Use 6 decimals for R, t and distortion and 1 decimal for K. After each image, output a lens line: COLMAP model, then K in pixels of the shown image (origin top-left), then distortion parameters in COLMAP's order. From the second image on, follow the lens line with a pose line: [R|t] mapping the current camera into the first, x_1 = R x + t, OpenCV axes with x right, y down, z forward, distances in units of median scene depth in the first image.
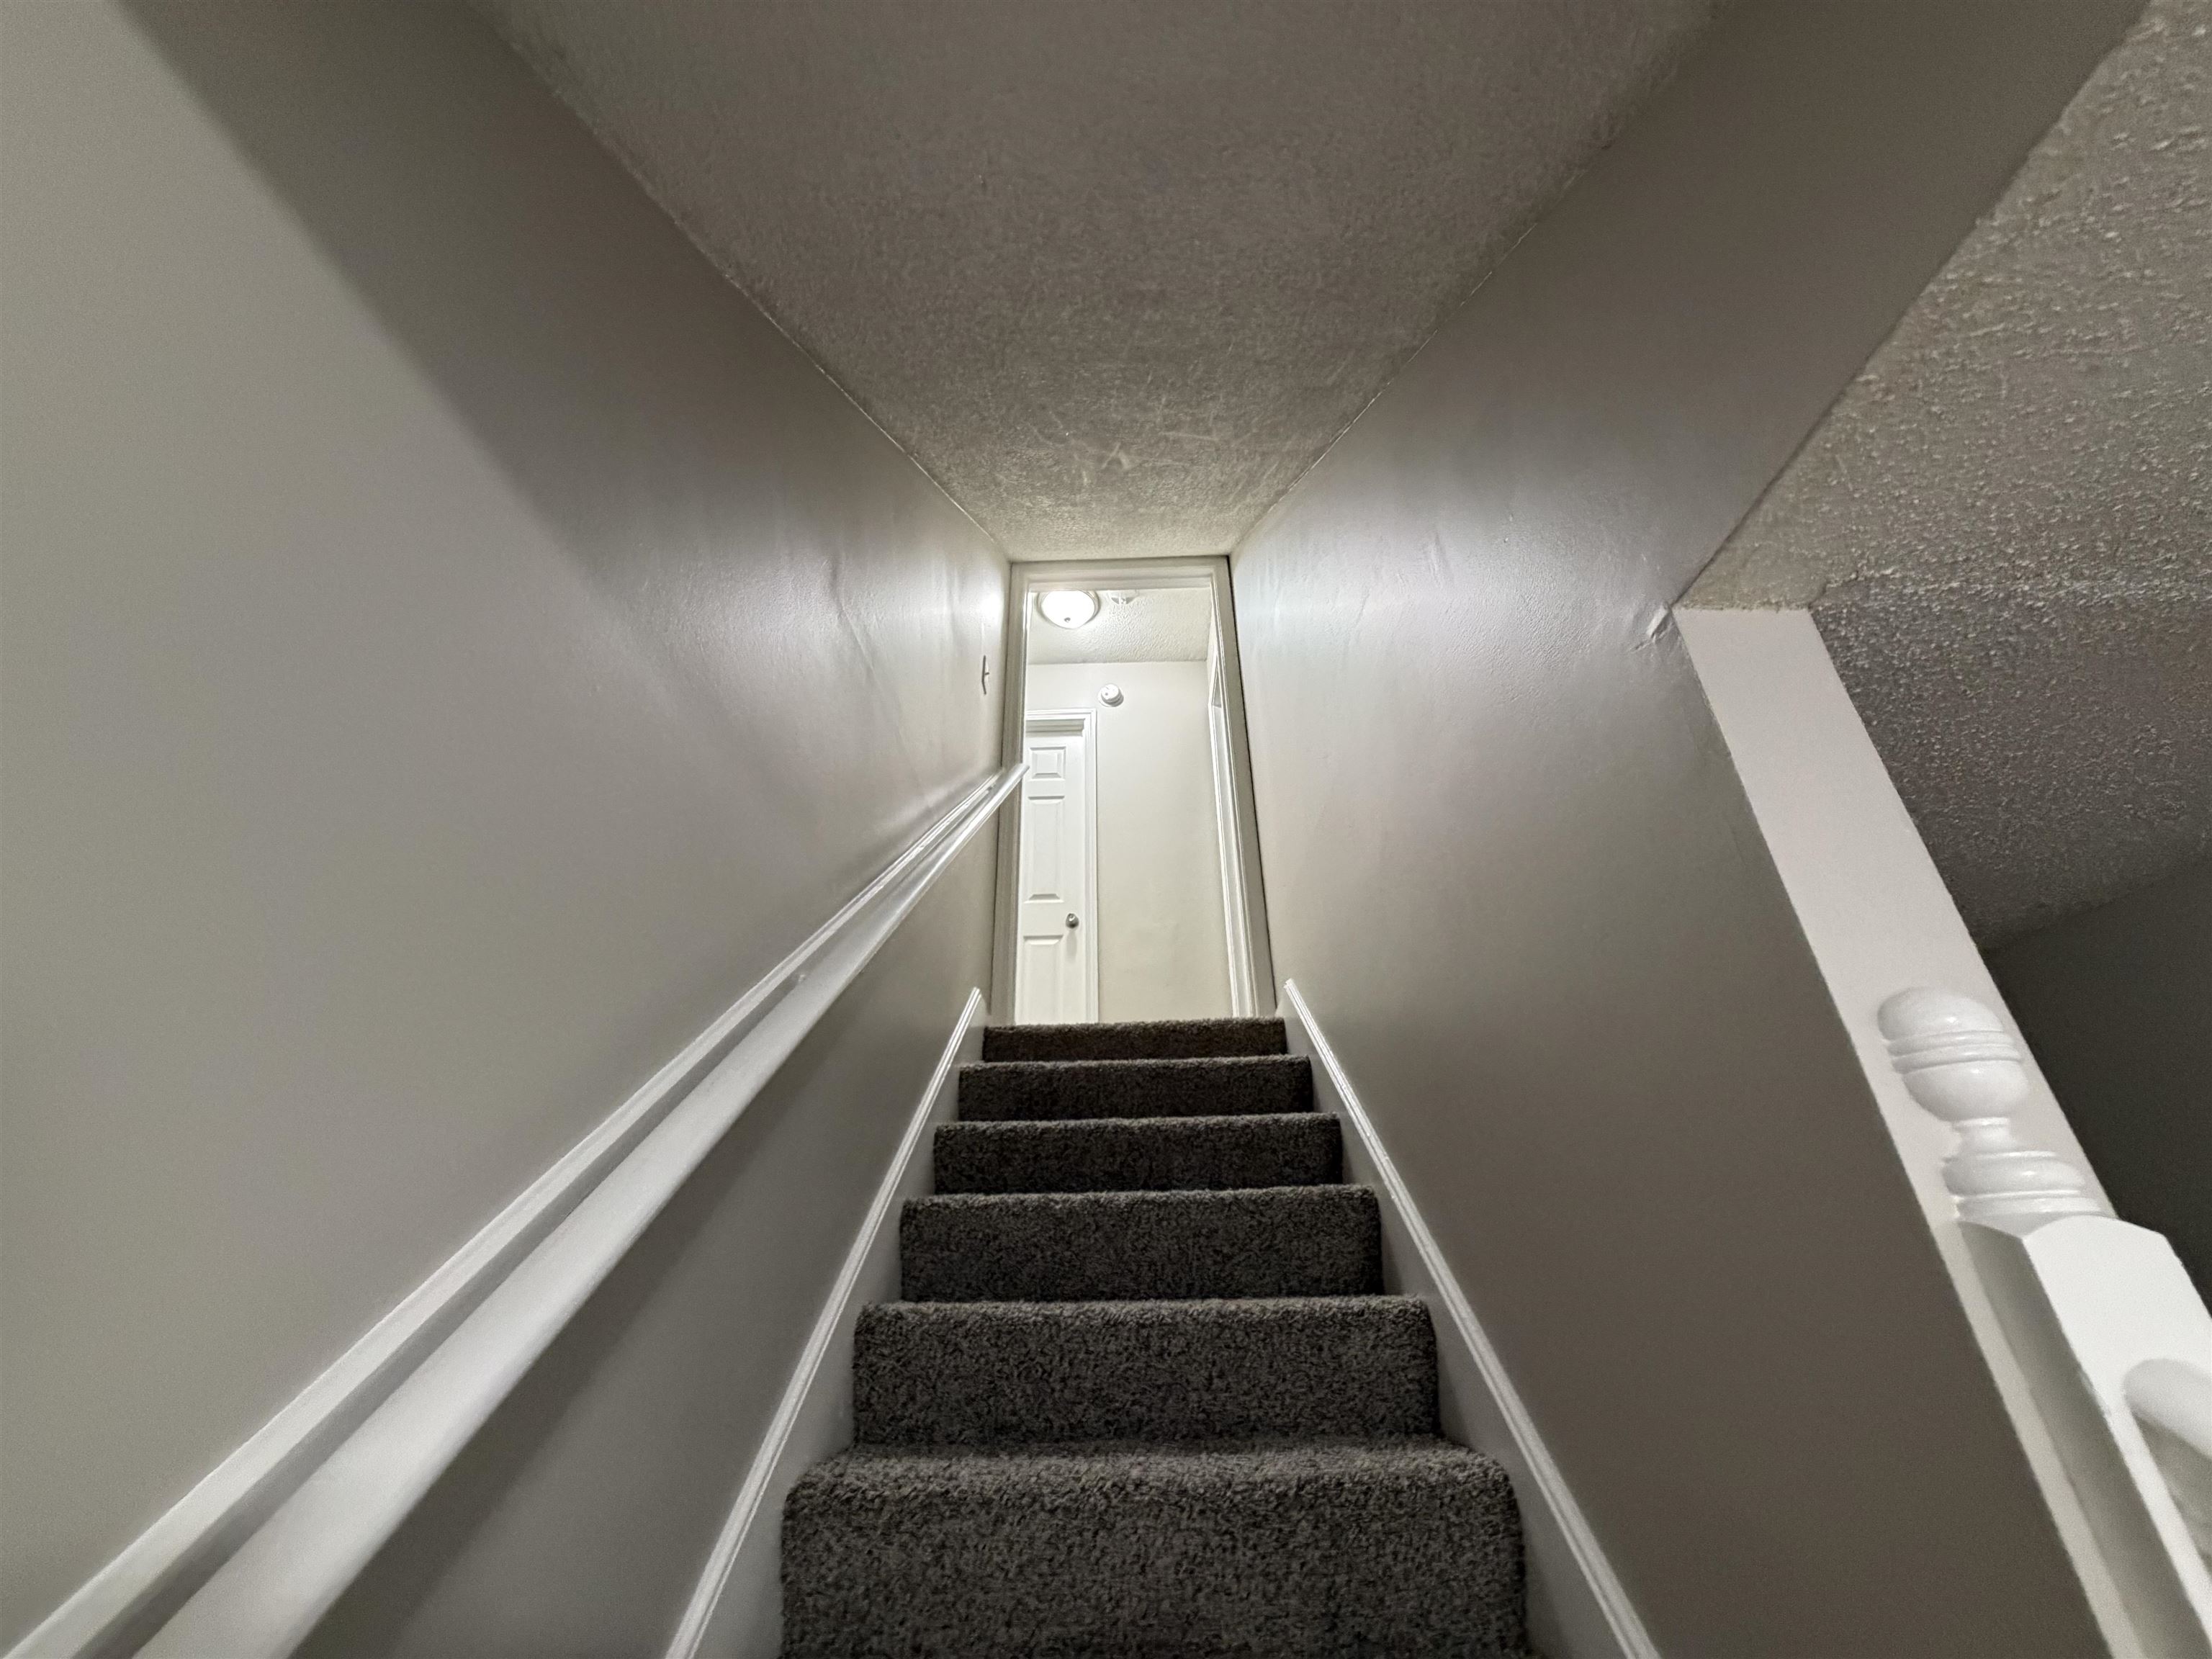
lens RADIAL K [[879.5, 0, 1112.4], [0, 879.5, 834.1], [0, 0, 1]] dist [0.000400, 0.000551]
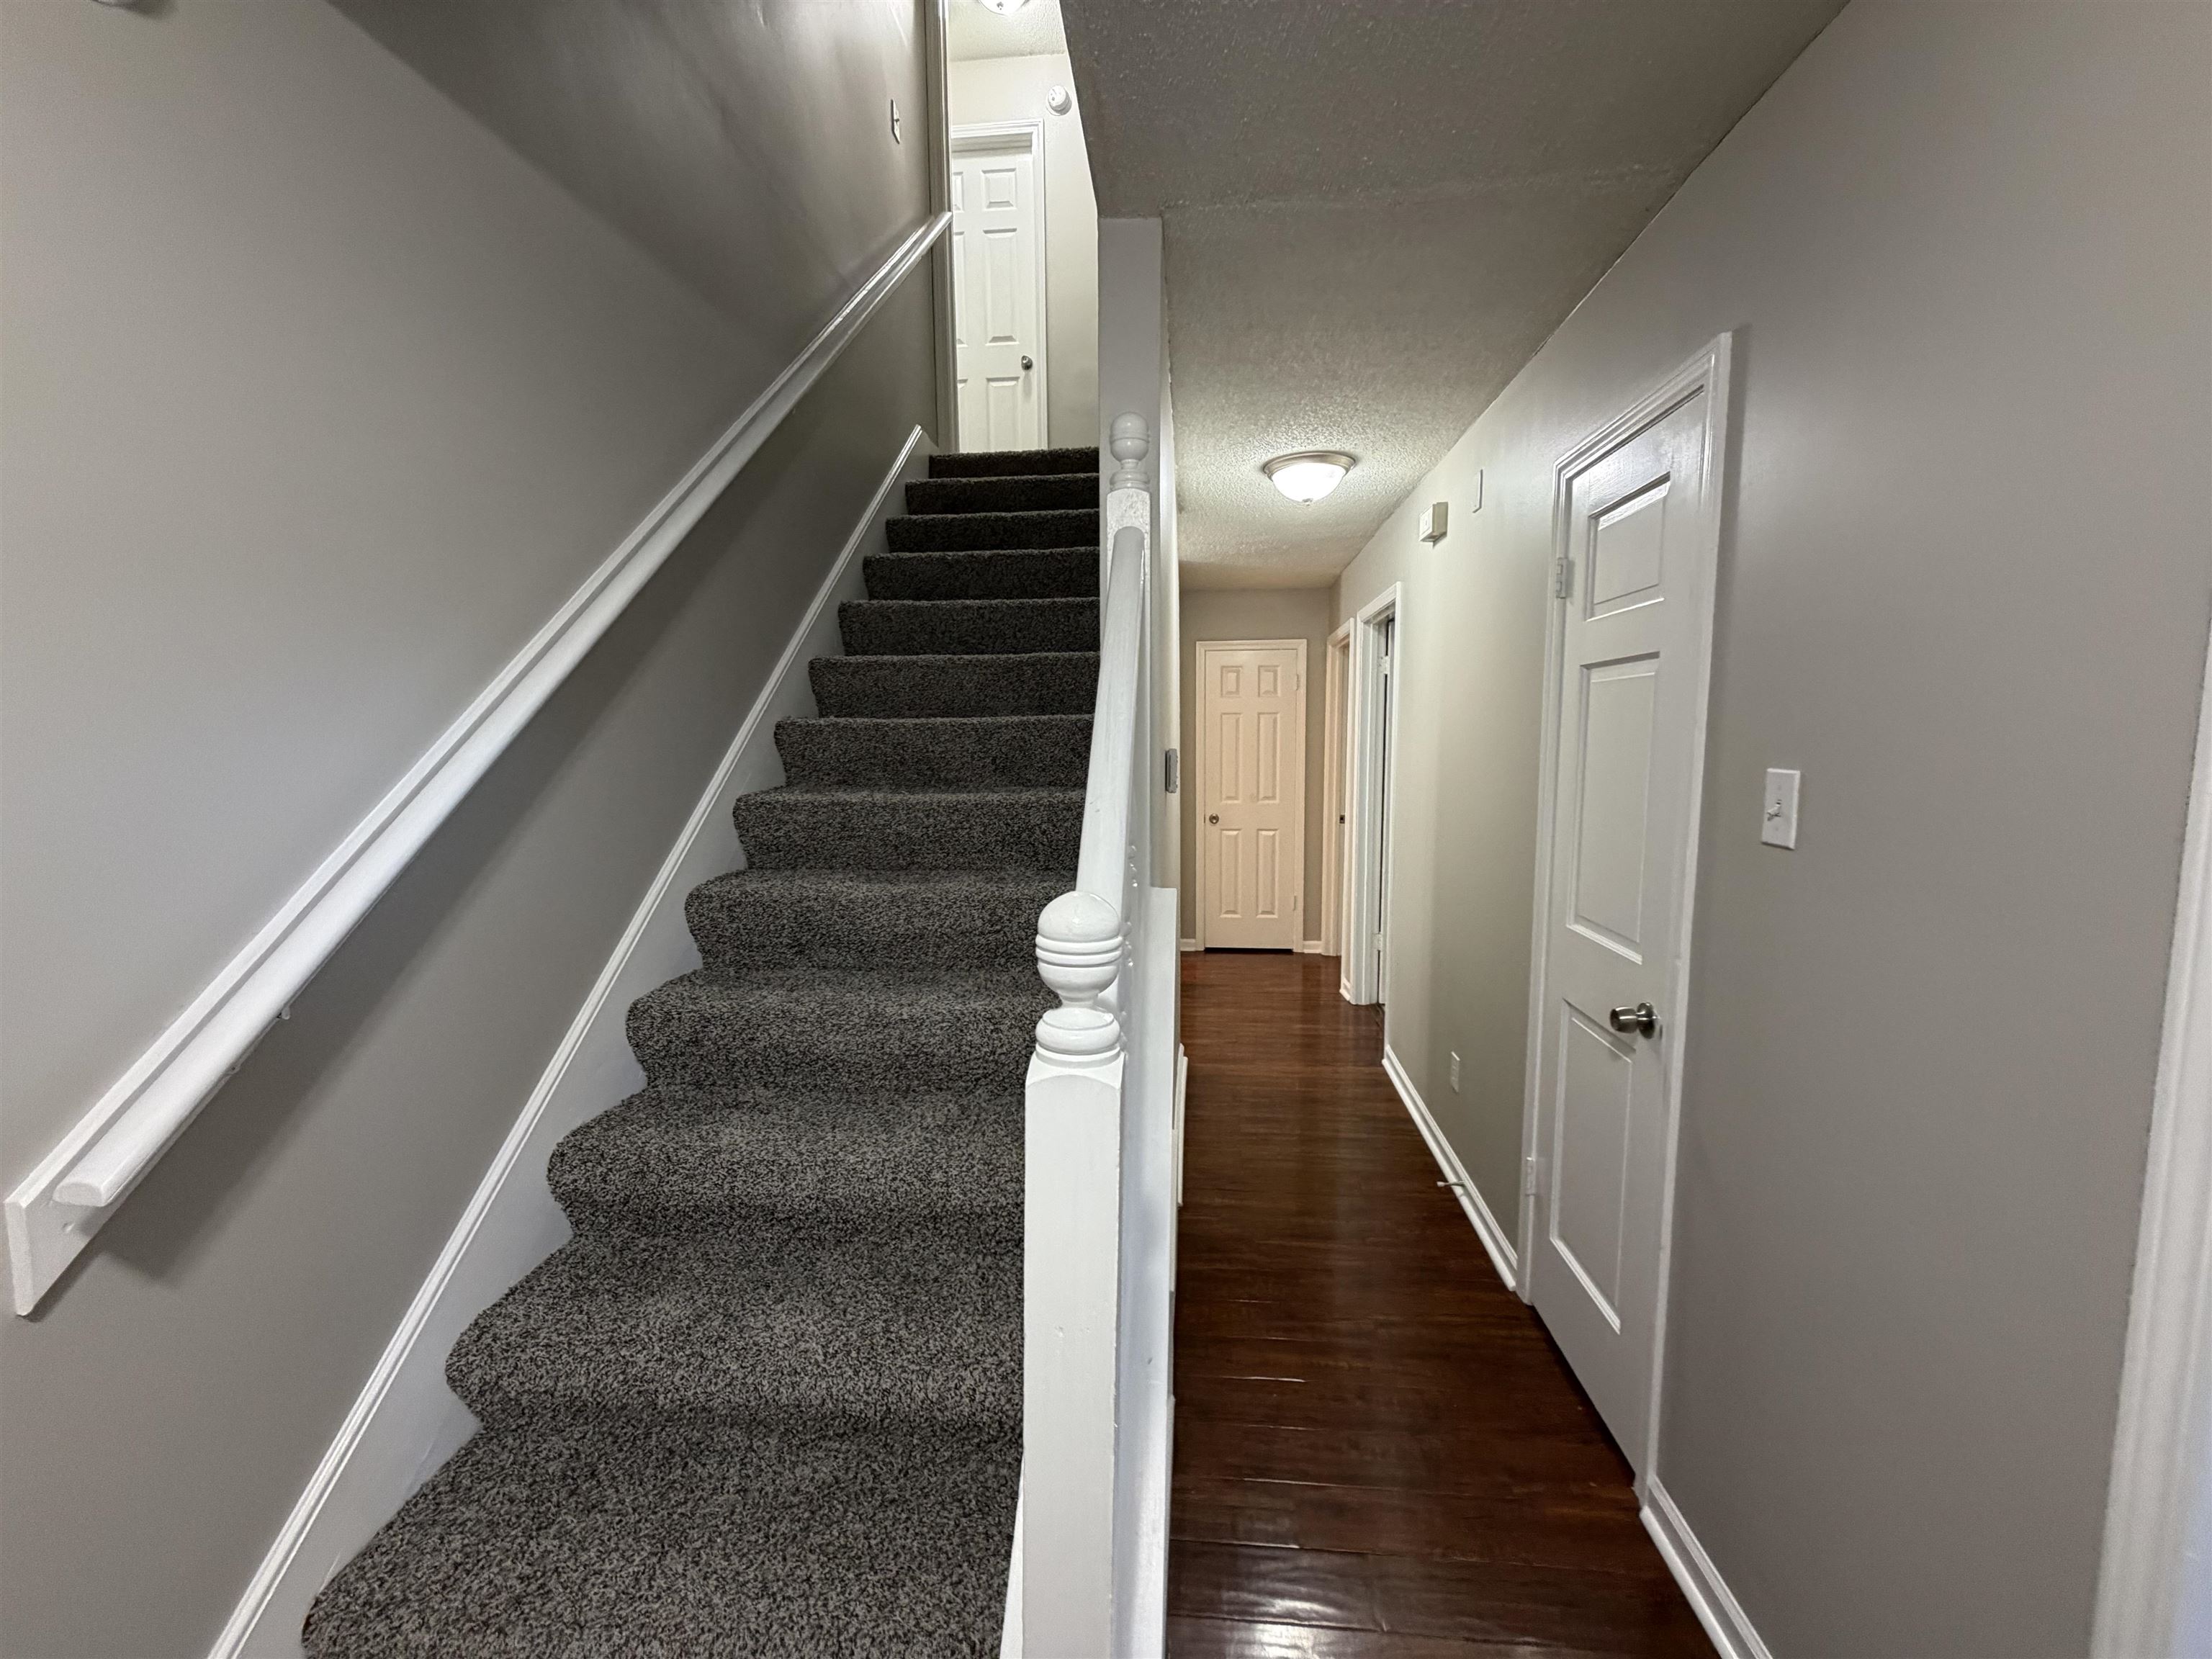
lens RADIAL K [[879.5, 0, 1112.1], [0, 879.5, 834.3], [0, 0, 1]] dist [0.000400, 0.000551]
pose [[0.997852, 0.022110, -0.061666, 0.242139], [0.016690, 0.824461, 0.565672, -0.066434], [0.063349, -0.565486, 0.822321, -0.460792]]
